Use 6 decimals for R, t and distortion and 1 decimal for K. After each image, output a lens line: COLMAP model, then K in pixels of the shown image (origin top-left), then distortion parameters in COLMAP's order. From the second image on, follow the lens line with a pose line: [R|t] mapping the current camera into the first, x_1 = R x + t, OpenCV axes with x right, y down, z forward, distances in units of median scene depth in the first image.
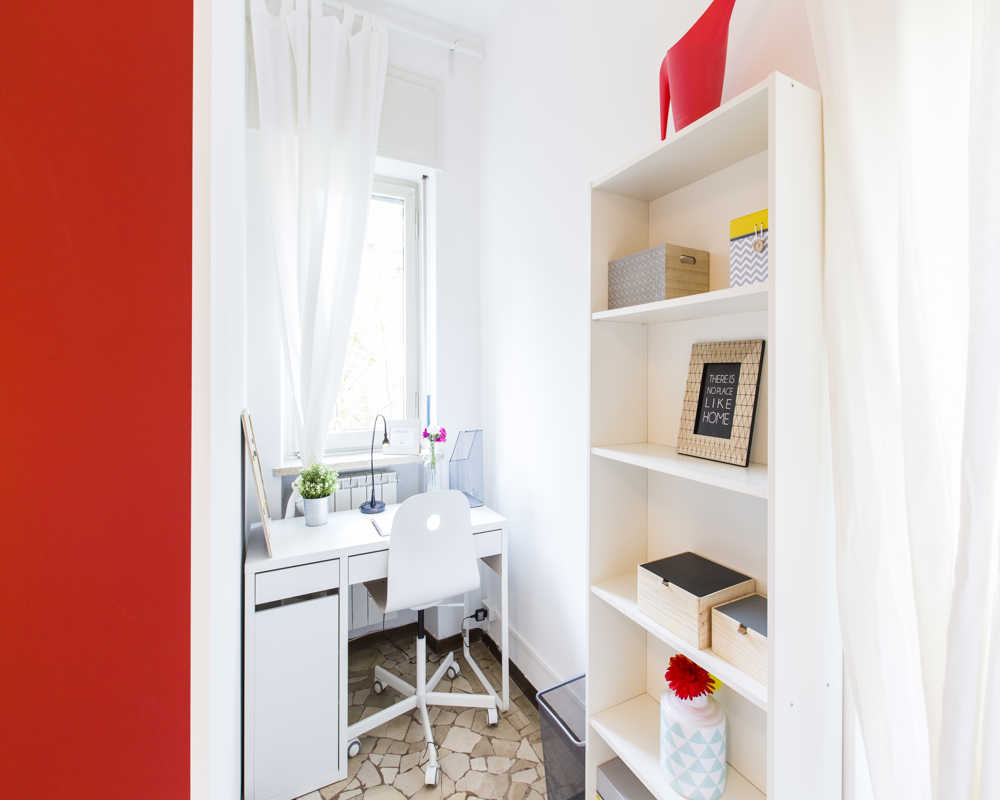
lens RADIAL K [[451.1, 0, 505.5], [0, 451.1, 375.6], [0, 0, 1]] dist [0.002003, 0.000162]
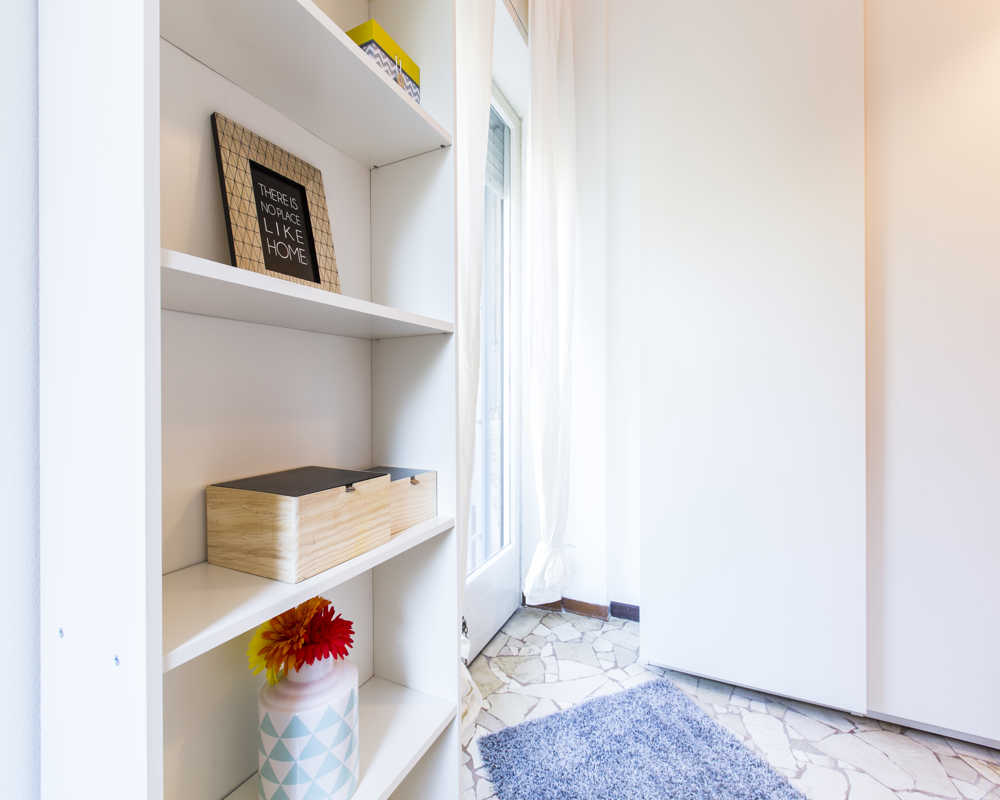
lens RADIAL K [[445.3, 0, 504.3], [0, 445.3, 403.4], [0, 0, 1]] dist [0.001208, -0.000309]
pose [[-0.593680, -0.000148, 0.804702, -0.269995], [0.017198, 0.999769, 0.012872, 0.320777], [-0.804518, 0.021481, -0.593540, 1.145939]]
